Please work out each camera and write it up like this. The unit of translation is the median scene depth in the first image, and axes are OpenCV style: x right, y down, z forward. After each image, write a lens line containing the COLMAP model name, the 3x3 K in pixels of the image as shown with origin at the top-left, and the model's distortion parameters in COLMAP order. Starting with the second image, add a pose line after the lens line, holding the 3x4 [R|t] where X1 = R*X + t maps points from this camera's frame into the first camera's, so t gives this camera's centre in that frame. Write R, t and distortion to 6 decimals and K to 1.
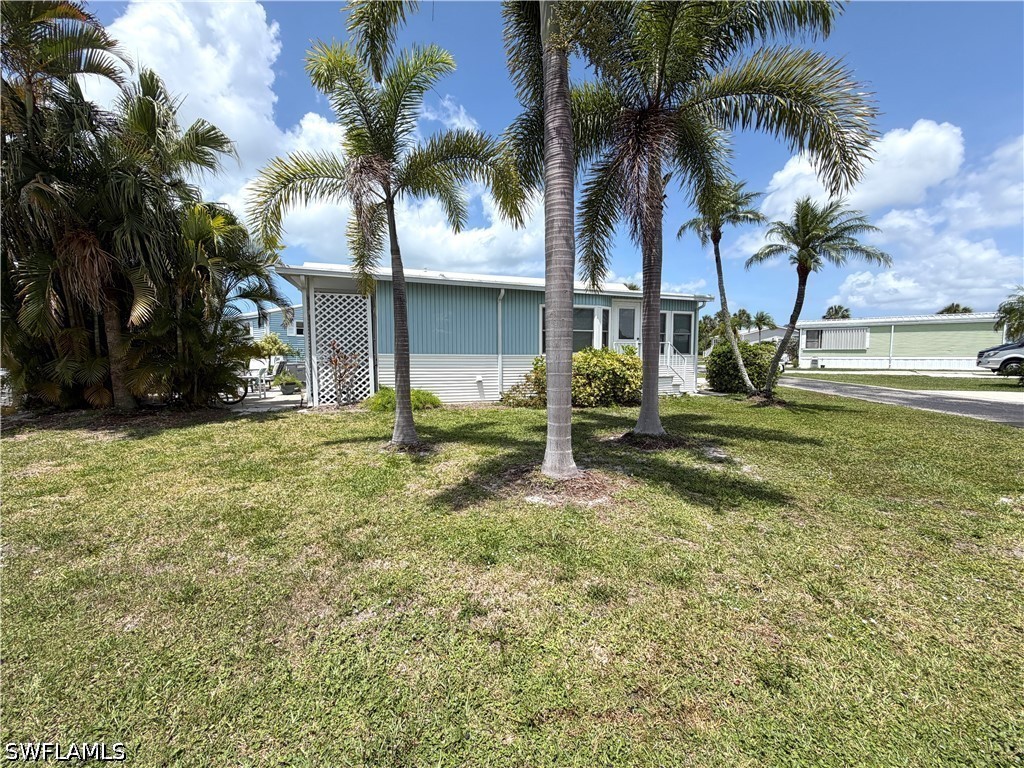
lens RADIAL K [[408.7, 0, 512.0], [0, 408.7, 384.0], [0, 0, 1]] dist [-0.001998, -0.000610]
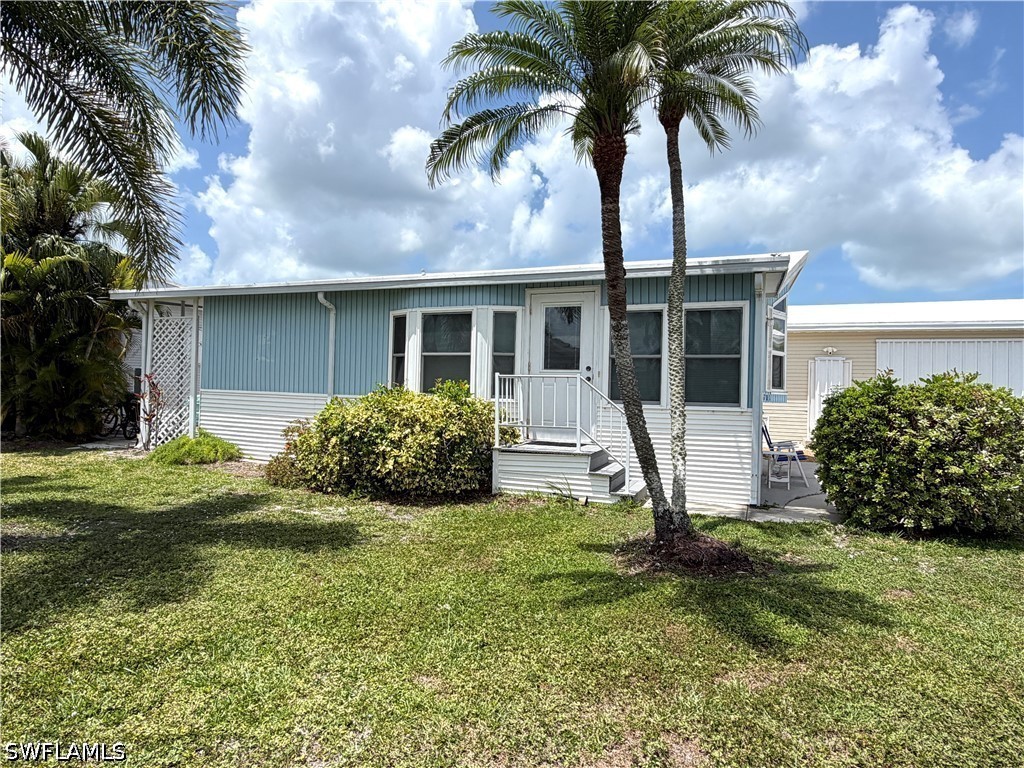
lens RADIAL K [[593.8, 0, 512.0], [0, 593.8, 384.0], [0, 0, 1]] dist [0.000988, 0.000234]
pose [[0.738909, 0.009366, -0.673740, 0.740735], [-0.073832, 0.995008, -0.067141, -0.042697], [0.669748, 0.099354, 0.735912, 0.467443]]
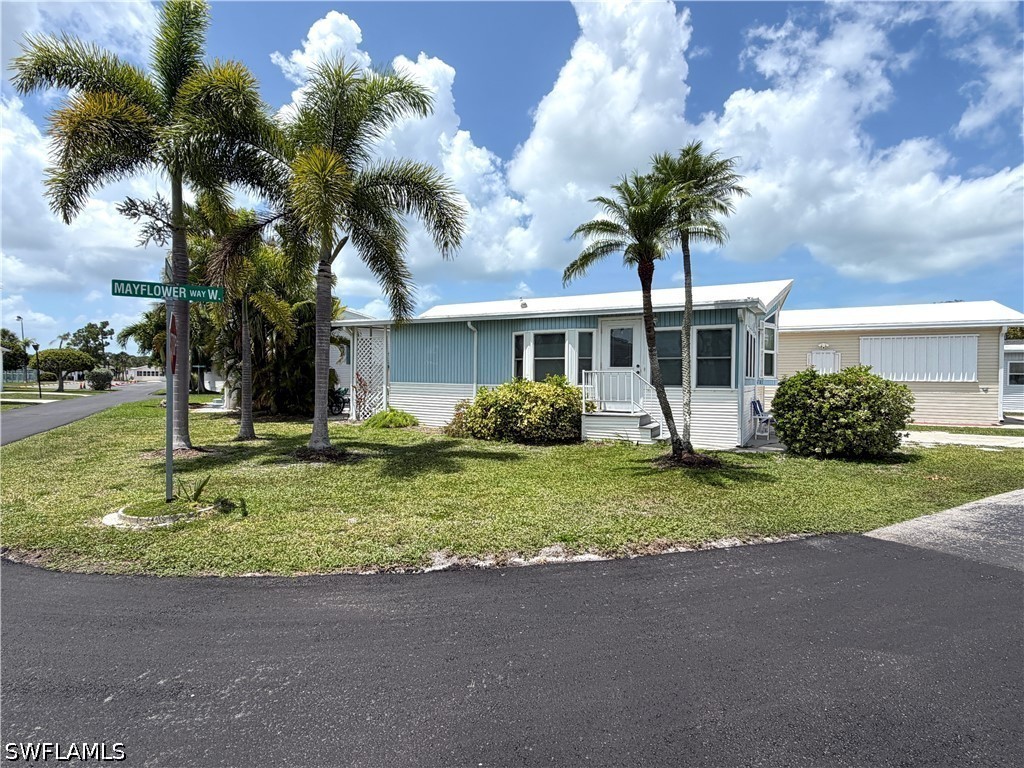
lens RADIAL K [[532.4, 0, 512.0], [0, 532.4, 384.0], [0, 0, 1]] dist [0.002141, 0.000181]
pose [[0.662306, 0.012494, -0.749129, 0.953499], [-0.063633, 0.997186, -0.039626, -0.022804], [0.746526, 0.073914, 0.661238, 0.170547]]
